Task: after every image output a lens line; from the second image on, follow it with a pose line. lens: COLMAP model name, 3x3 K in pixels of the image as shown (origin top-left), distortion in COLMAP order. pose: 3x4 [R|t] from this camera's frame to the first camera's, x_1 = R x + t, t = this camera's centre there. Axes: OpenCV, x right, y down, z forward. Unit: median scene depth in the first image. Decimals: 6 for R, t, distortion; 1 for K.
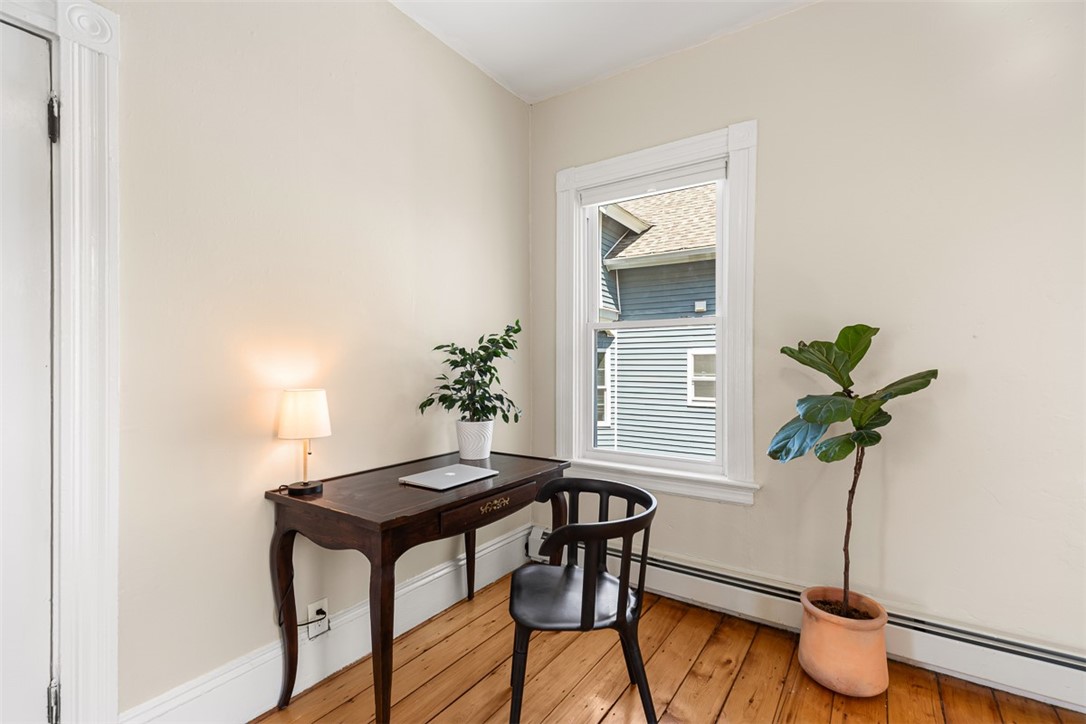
lens RADIAL K [[493.1, 0, 543.7], [0, 493.1, 367.3], [0, 0, 1]] dist [0.006513, 0.000200]
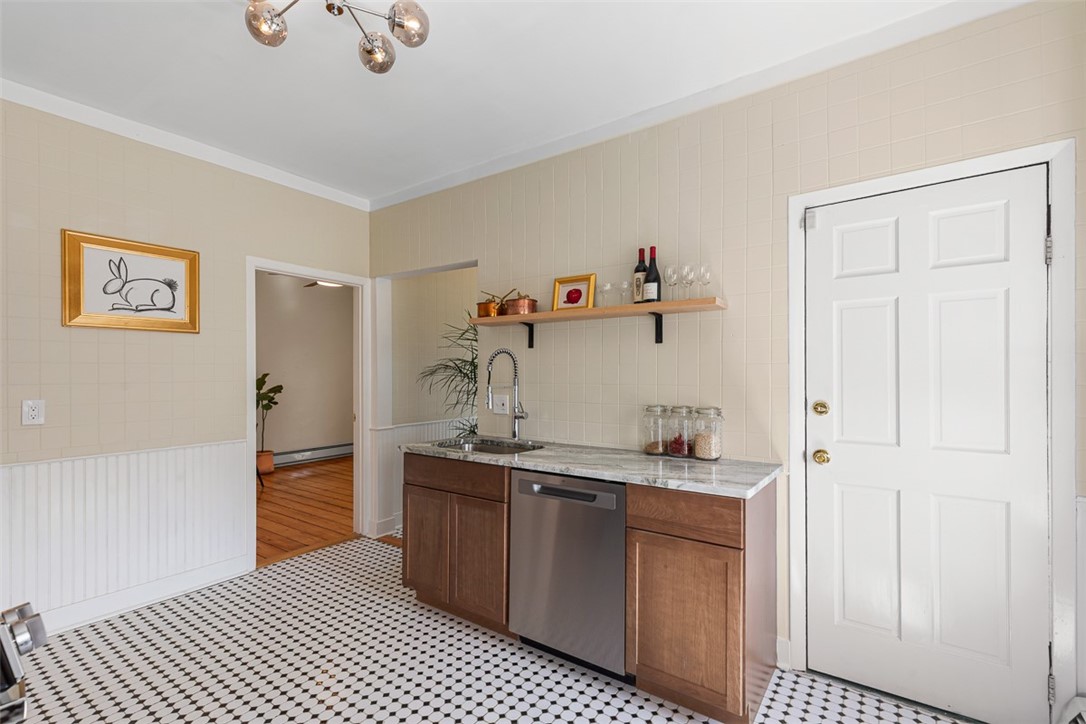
lens RADIAL K [[491.9, 0, 541.3], [0, 491.9, 375.3], [0, 0, 1]] dist [0.003360, 0.000402]
pose [[0.018358, -0.005038, 0.999819, -2.476276], [0.009246, 0.999945, 0.004869, -0.060955], [-0.999789, 0.009155, 0.018404, -0.923519]]
